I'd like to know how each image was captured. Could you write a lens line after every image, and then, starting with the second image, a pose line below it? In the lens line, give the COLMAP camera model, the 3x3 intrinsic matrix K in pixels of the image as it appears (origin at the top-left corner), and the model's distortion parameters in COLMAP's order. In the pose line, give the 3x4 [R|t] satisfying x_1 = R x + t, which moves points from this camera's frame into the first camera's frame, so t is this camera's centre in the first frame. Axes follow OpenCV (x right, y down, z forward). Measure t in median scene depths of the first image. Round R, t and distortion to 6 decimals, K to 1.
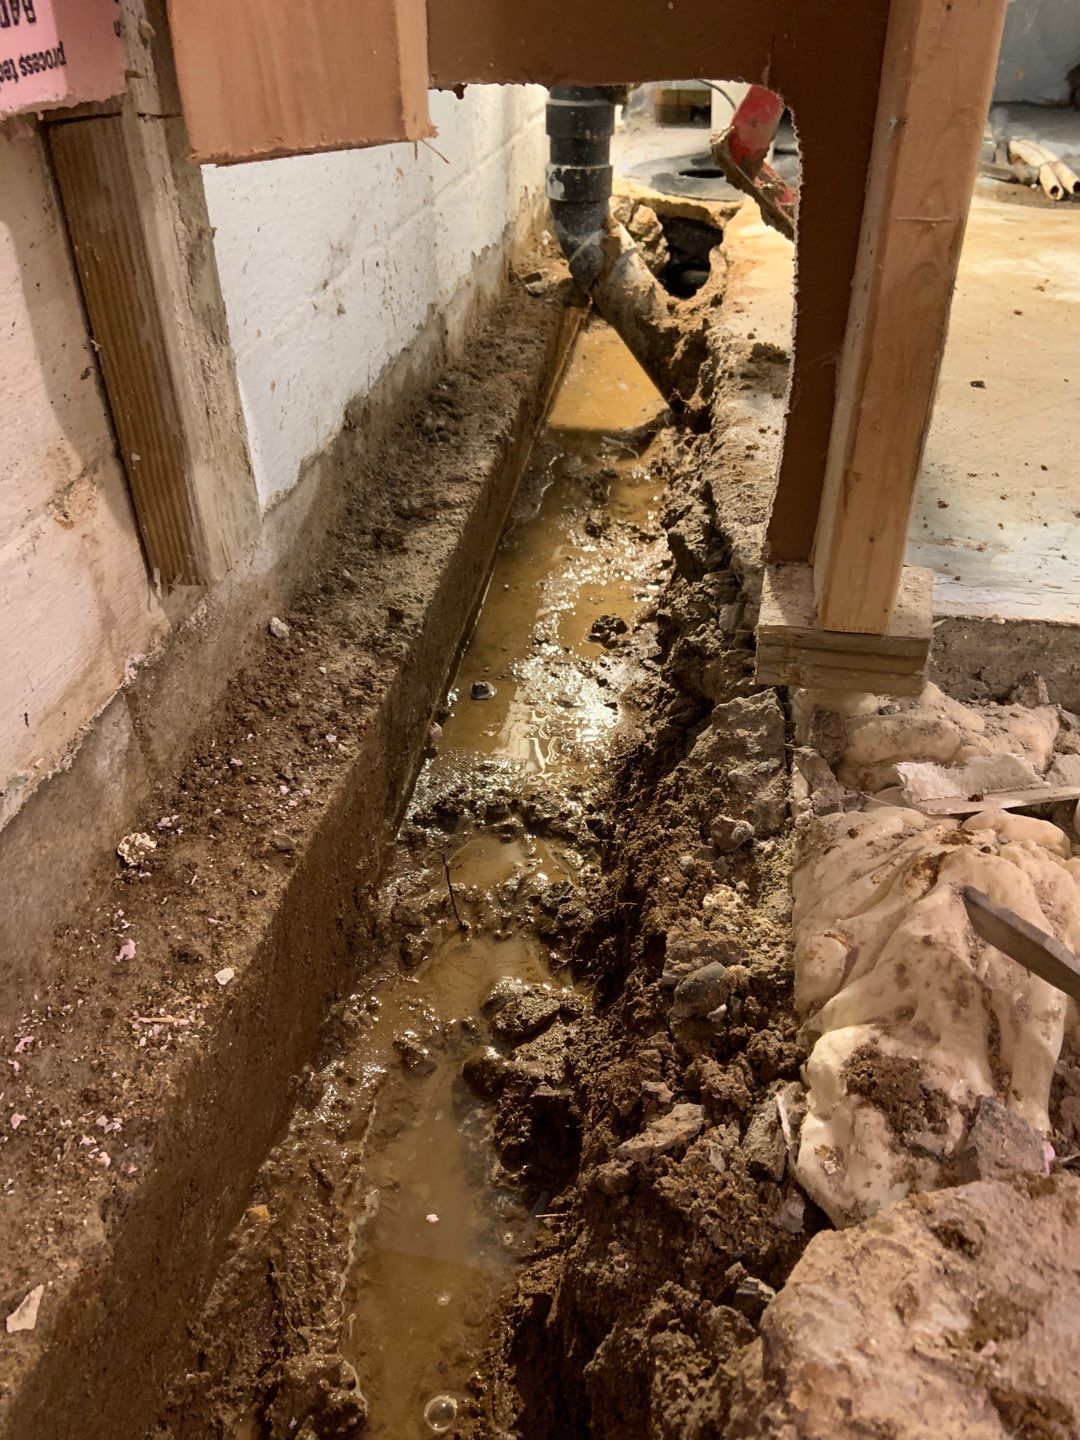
lens RADIAL K [[1079.0, 0, 533.8], [0, 1079.0, 717.9], [0, 0, 1]] dist [0.067644, -0.091894]
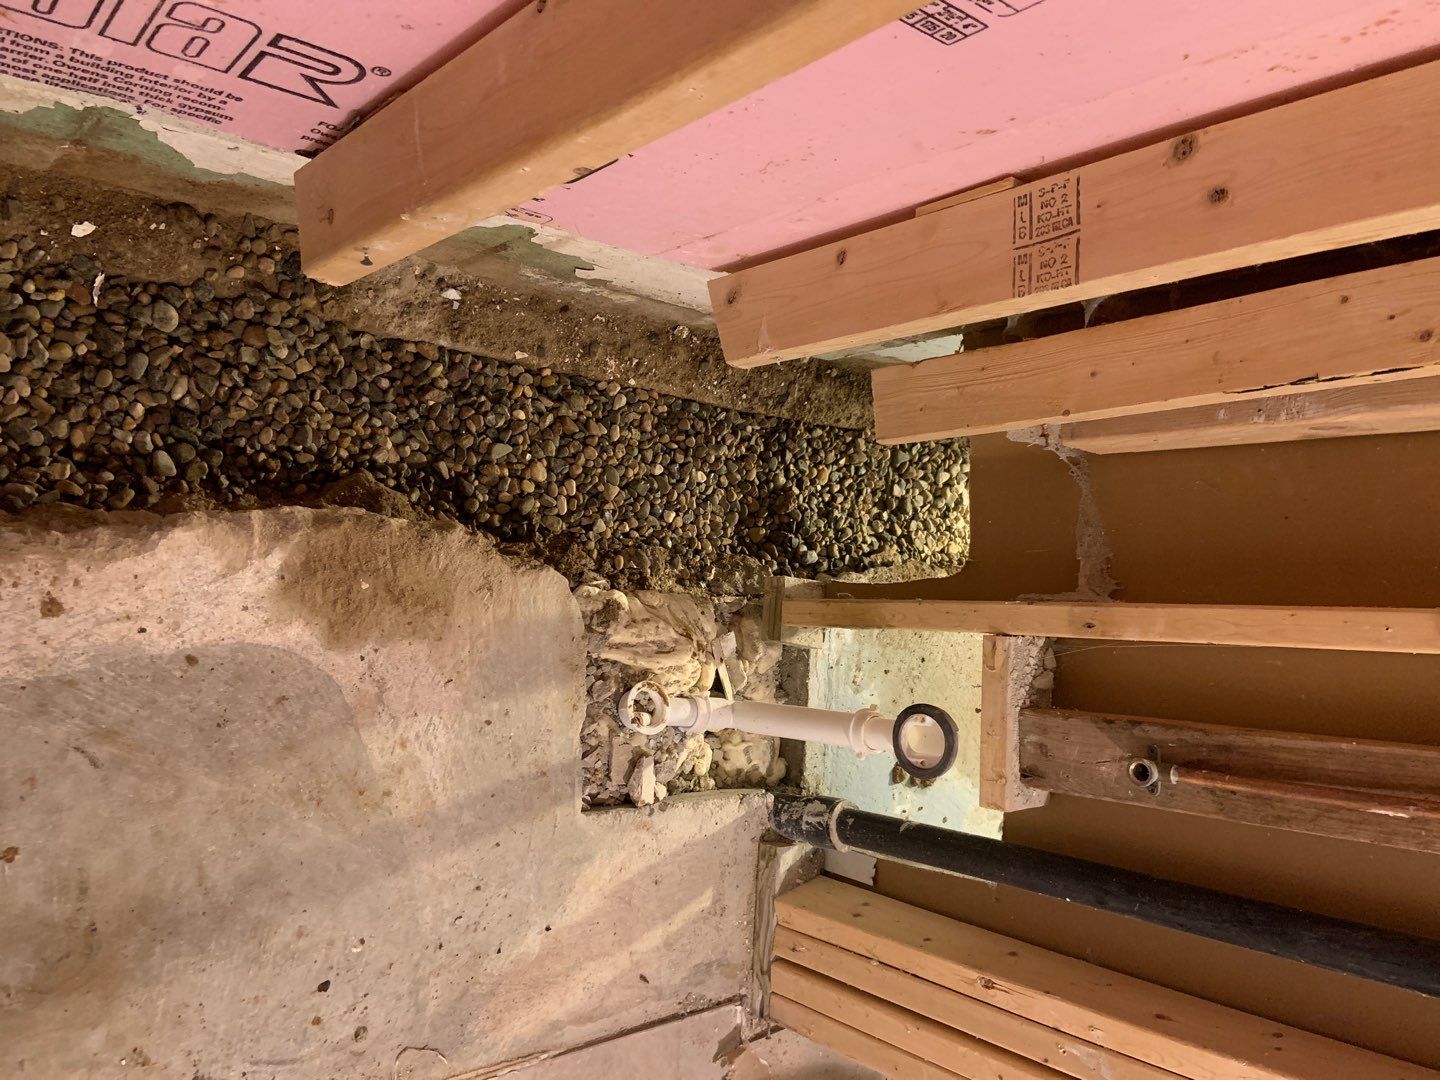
lens RADIAL K [[1079.0, 0, 728.6], [0, 1079.0, 535.4], [0, 0, 1]] dist [0.067644, -0.091894]
pose [[0.083342, 0.995078, 0.053603, -0.032046], [-0.967522, 0.067917, 0.243492, -0.611858], [0.238653, -0.072156, 0.968421, -1.534010]]
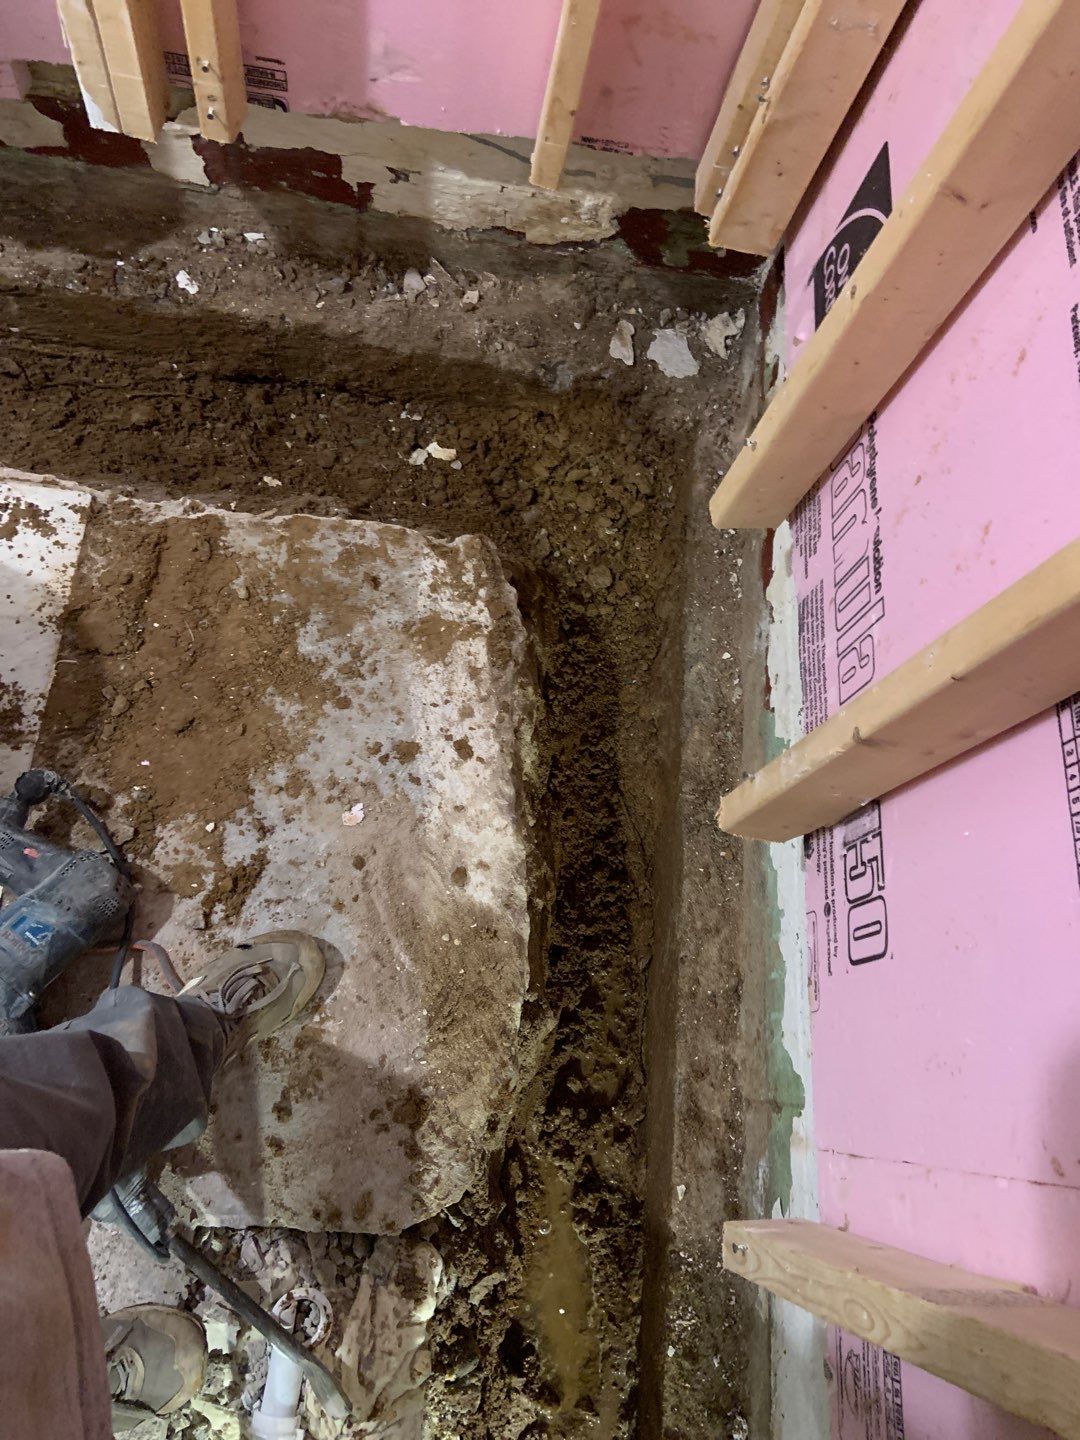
lens RADIAL K [[1079.0, 0, 538.9], [0, 1079.0, 712.3], [0, 0, 1]] dist [0.067644, -0.091894]
pose [[-0.985381, 0.045026, -0.164310, 0.310030], [-0.170336, -0.279036, 0.945053, -1.522090], [-0.003296, 0.959225, 0.282626, -0.950371]]
